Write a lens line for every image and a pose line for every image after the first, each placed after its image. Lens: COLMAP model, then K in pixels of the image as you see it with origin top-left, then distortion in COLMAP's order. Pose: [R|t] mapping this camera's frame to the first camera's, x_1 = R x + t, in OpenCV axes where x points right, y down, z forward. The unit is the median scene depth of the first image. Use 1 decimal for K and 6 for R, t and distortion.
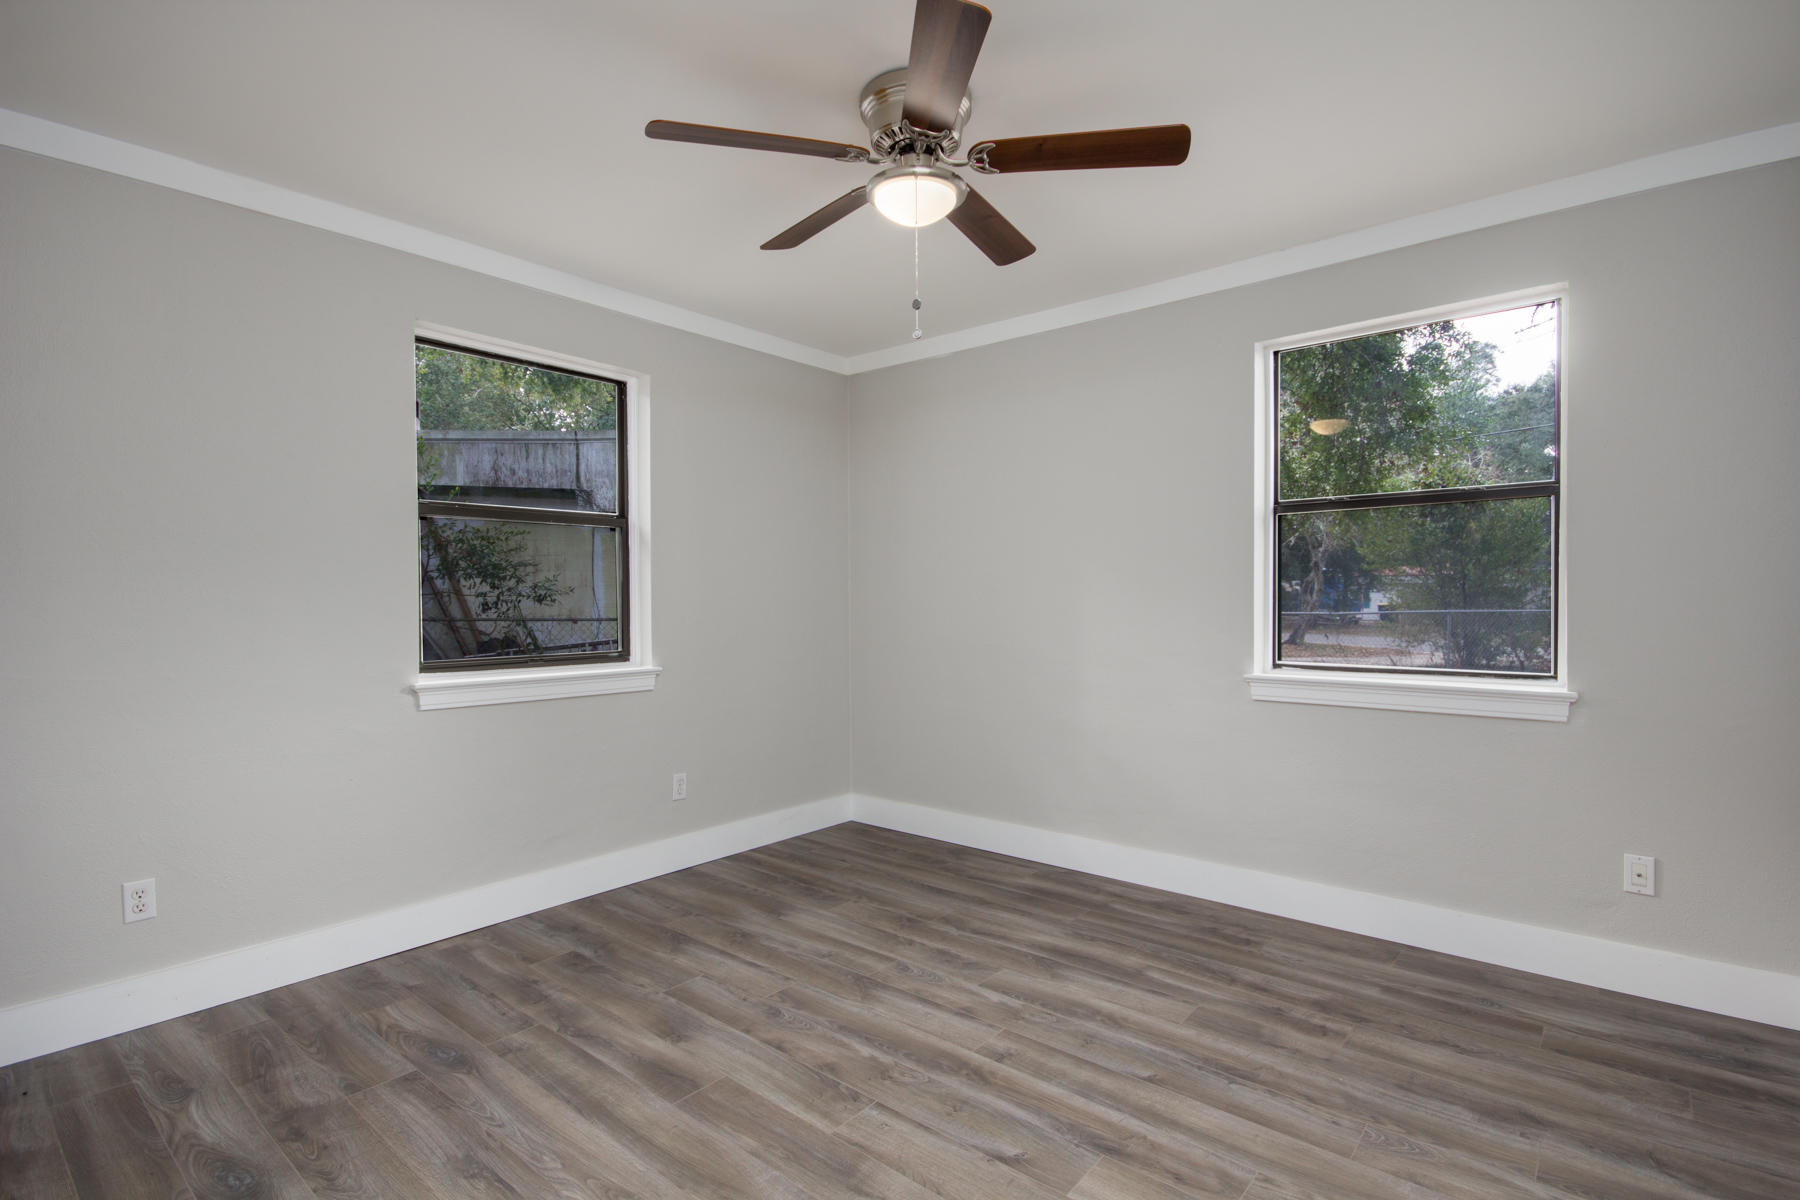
lens RADIAL K [[826.6, 0, 910.8], [0, 826.6, 600.7], [0, 0, 1]] dist [-0.003774, 0.000768]
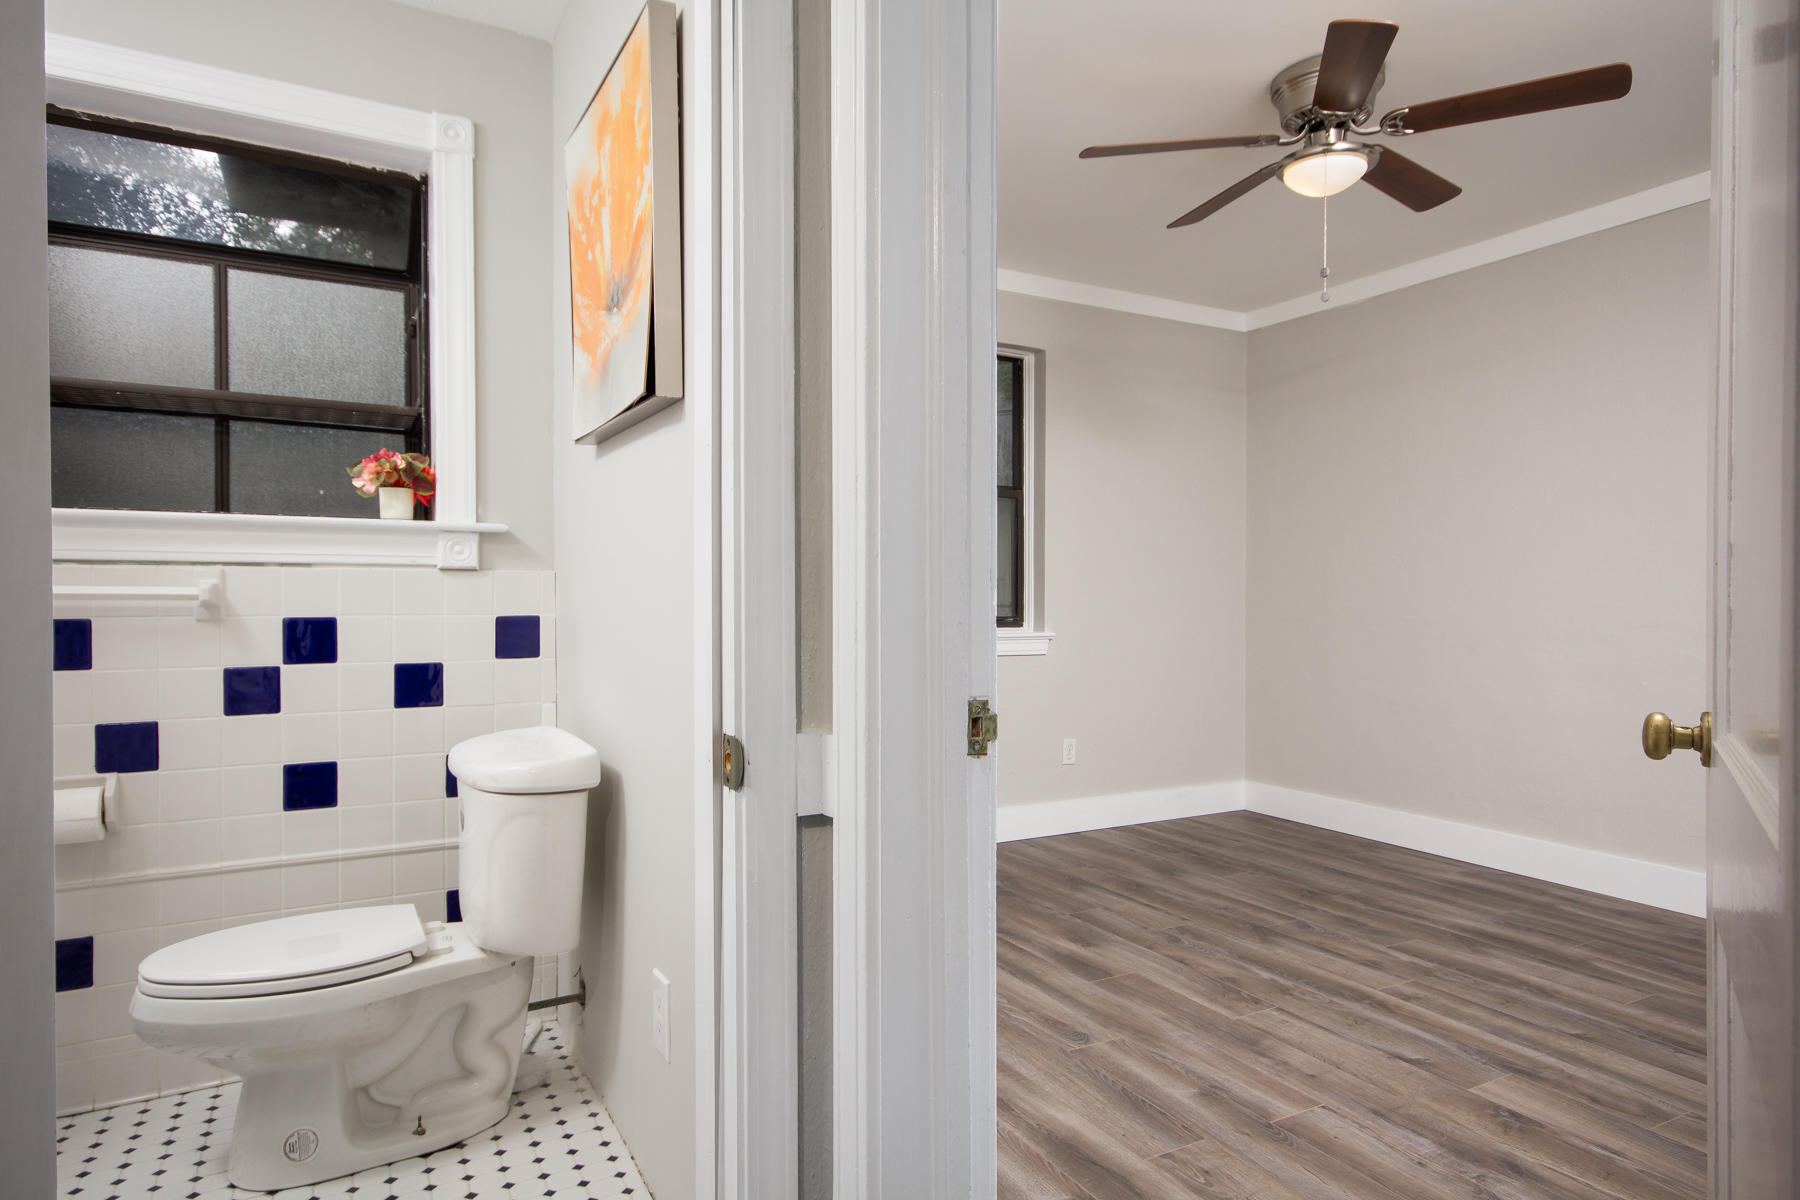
lens RADIAL K [[1013.0, 0, 900.0], [0, 1013.0, 600.0], [0, 0, 1]] dist [0.017138, -0.000541]
pose [[0.925094, 0.009473, -0.379620, 0.002333], [-0.012055, 0.999918, -0.004423, 0.067251], [0.379547, 0.008668, 0.925132, -0.365392]]
